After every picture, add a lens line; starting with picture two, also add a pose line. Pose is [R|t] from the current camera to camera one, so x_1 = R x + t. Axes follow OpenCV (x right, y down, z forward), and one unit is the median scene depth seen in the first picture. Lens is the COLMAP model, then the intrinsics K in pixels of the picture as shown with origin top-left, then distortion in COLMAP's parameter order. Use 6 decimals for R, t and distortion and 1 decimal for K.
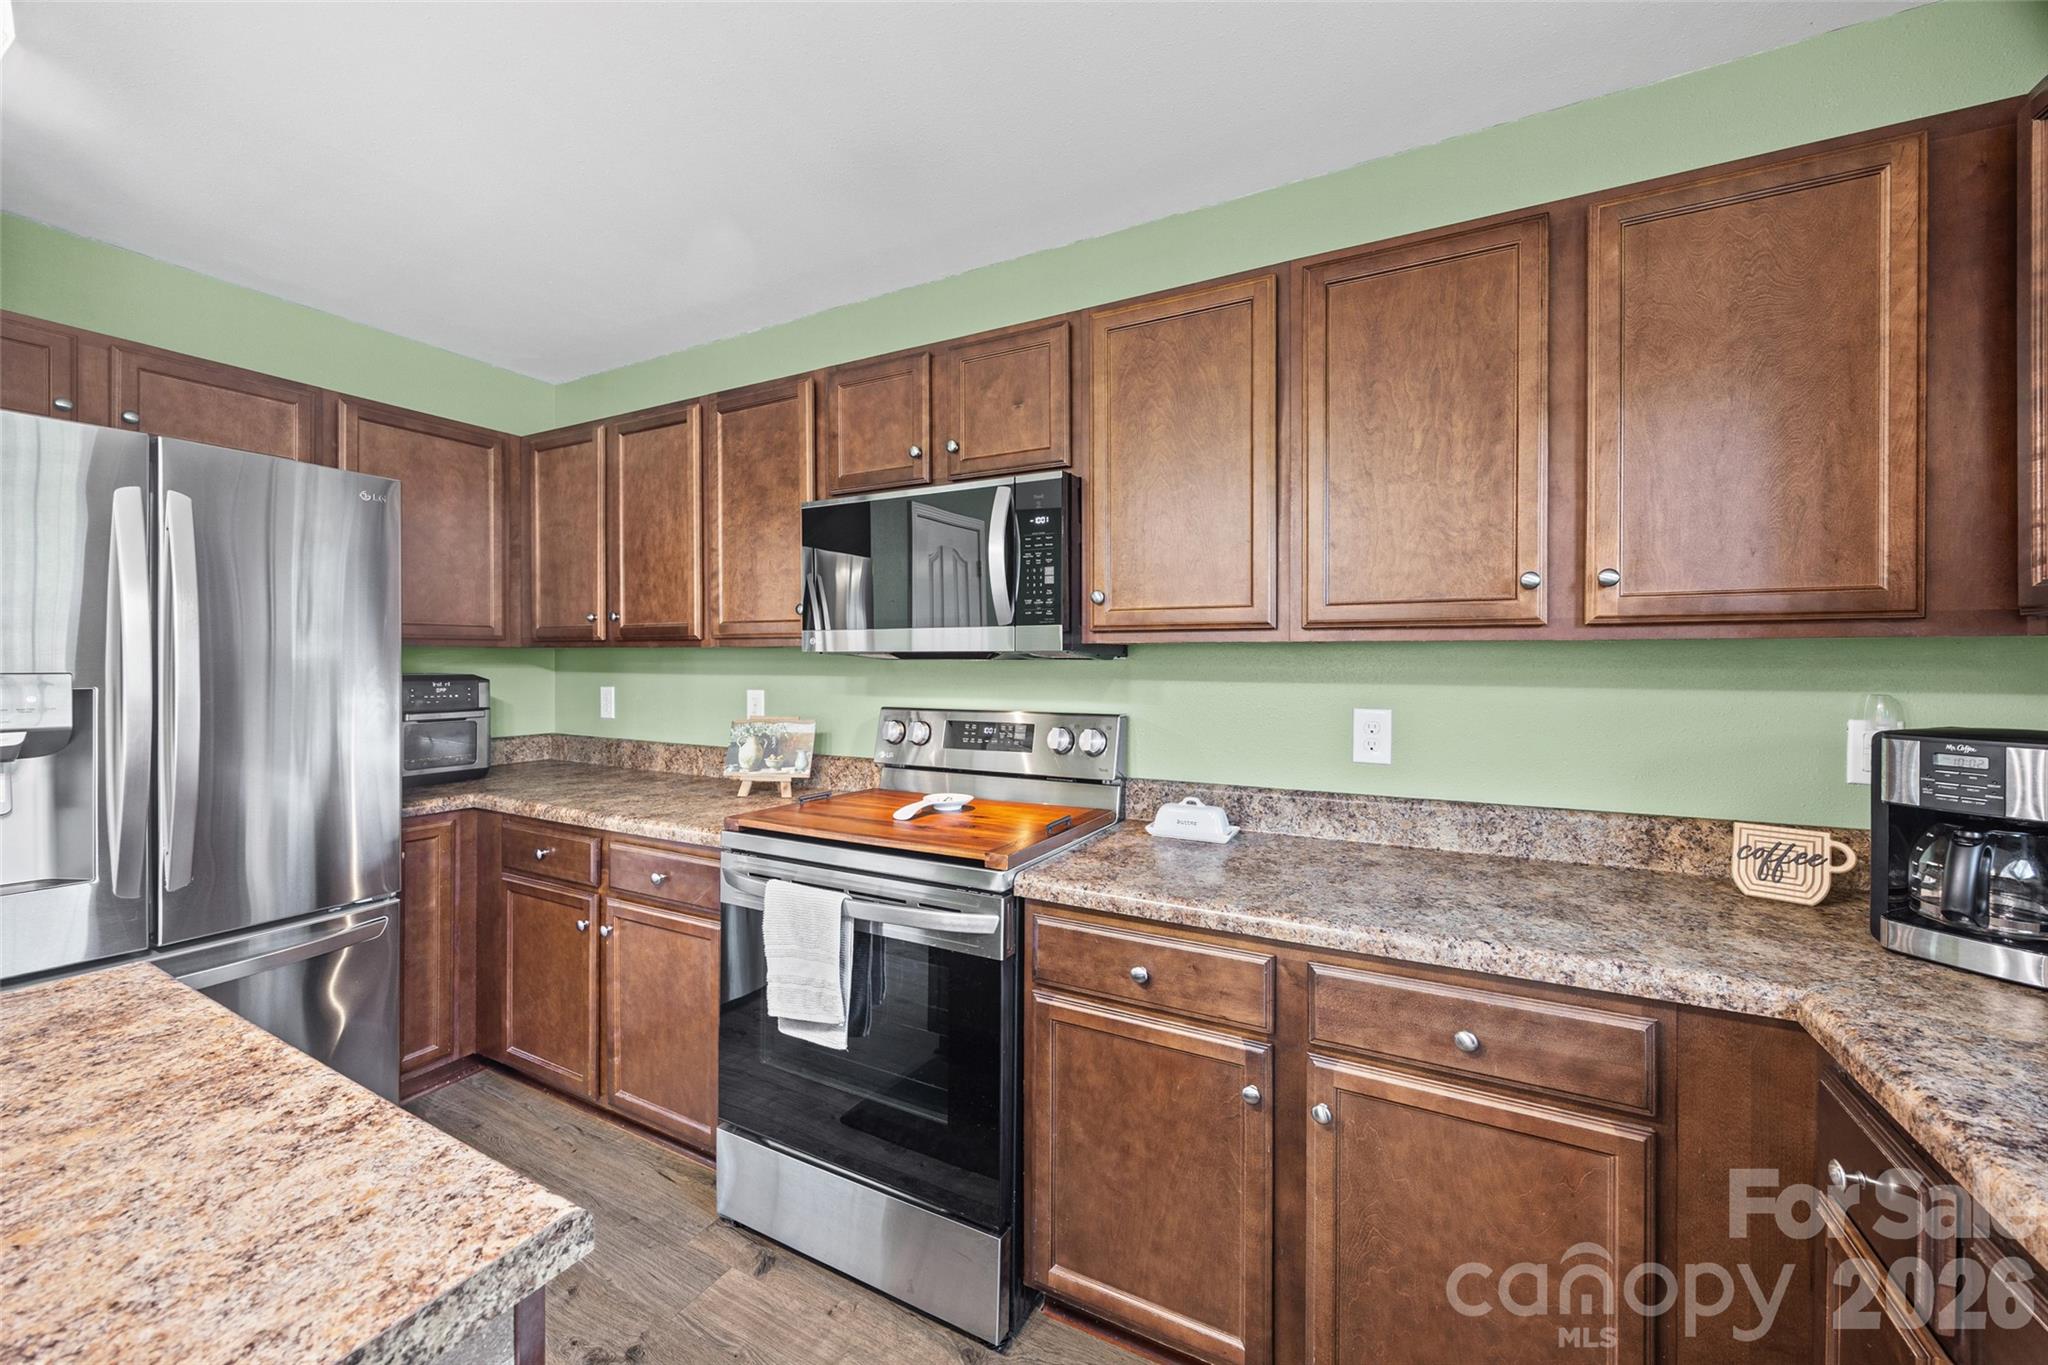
lens RADIAL K [[788.7, 0, 1009.3], [0, 788.7, 665.0], [0, 0, 1]] dist [-0.002026, -0.000399]
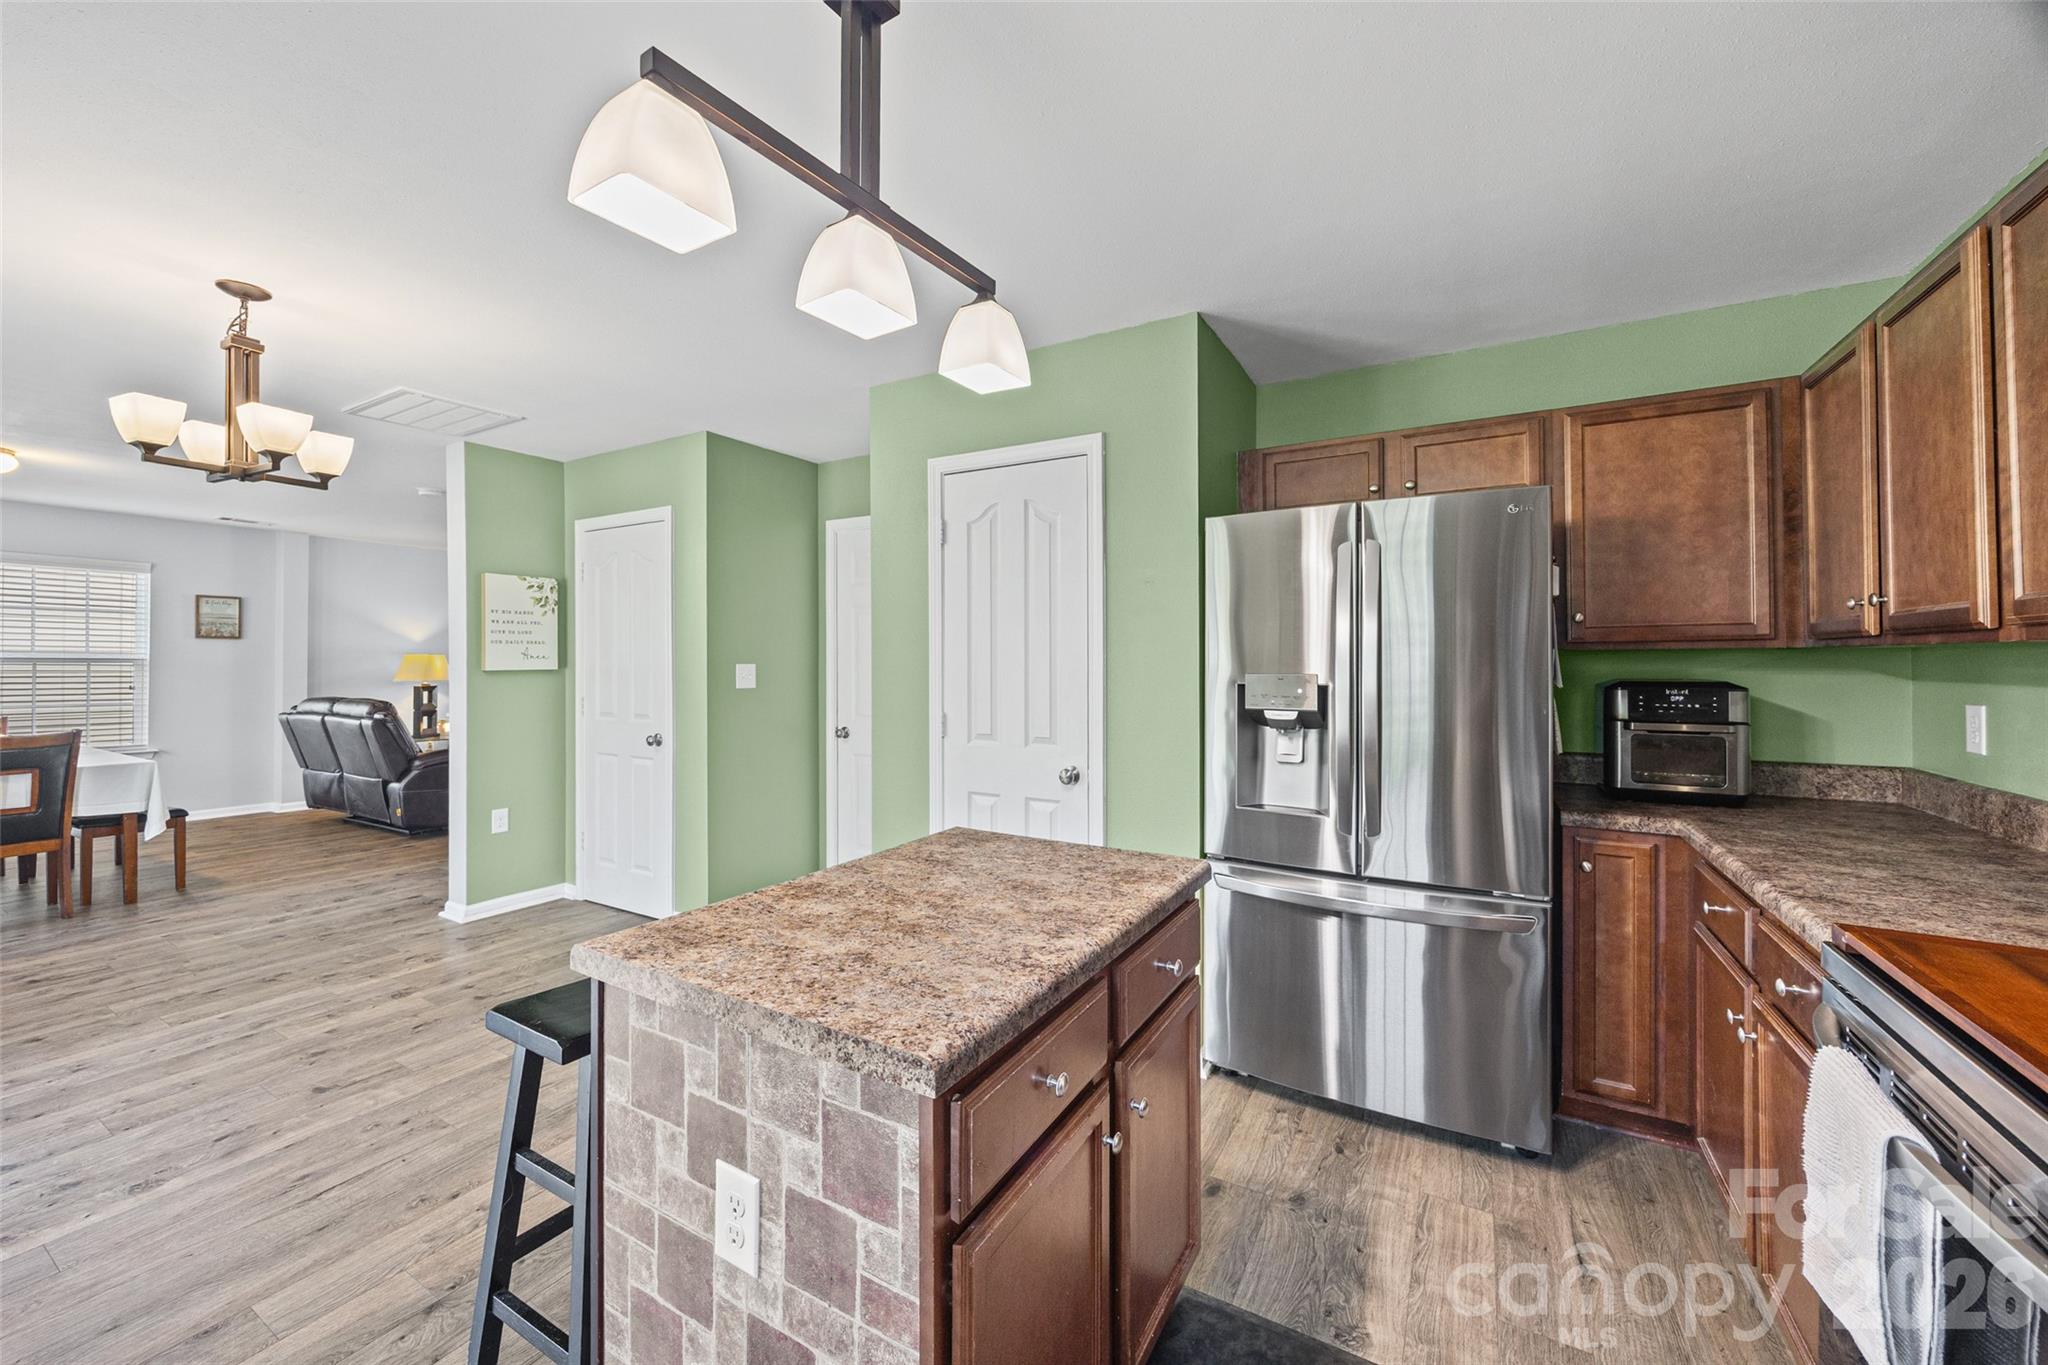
lens RADIAL K [[788.7, 0, 1009.3], [0, 788.7, 665.0], [0, 0, 1]] dist [-0.002026, -0.000399]
pose [[-0.037207, -0.002742, -0.999304, 0.312916], [-0.003812, 0.999989, -0.002602, -0.001490], [0.999300, 0.003712, -0.037217, 0.443223]]
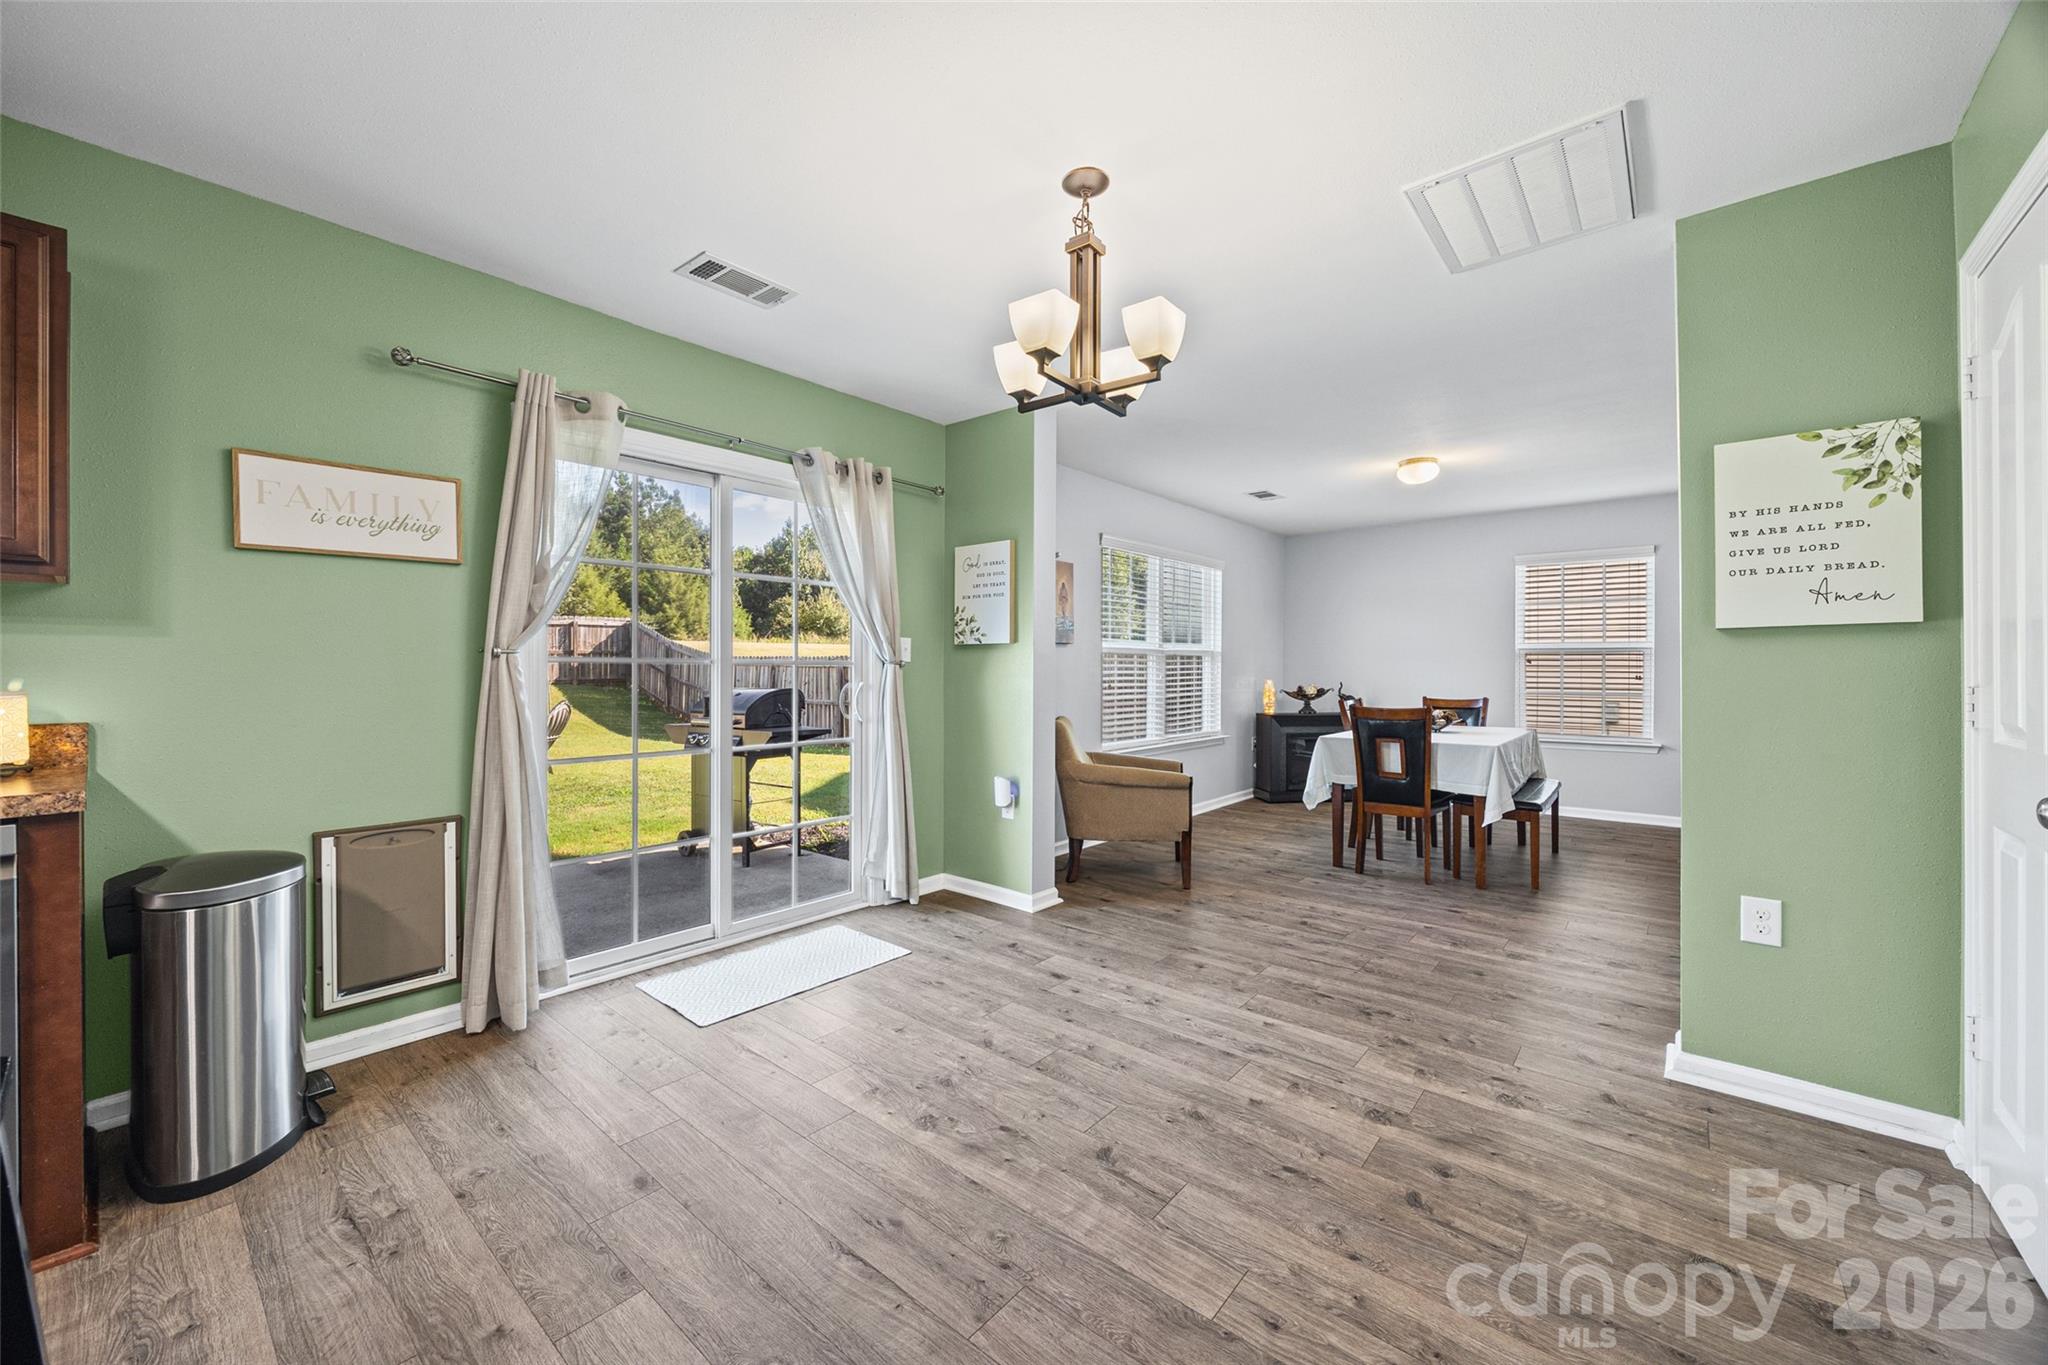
lens RADIAL K [[788.7, 0, 1009.3], [0, 788.7, 665.0], [0, 0, 1]] dist [-0.002026, -0.000399]
pose [[-0.976867, -0.007511, 0.213715, -1.249992], [-0.008379, 0.999960, -0.003155, 0.094198], [-0.213682, -0.004873, -0.976891, 0.245327]]
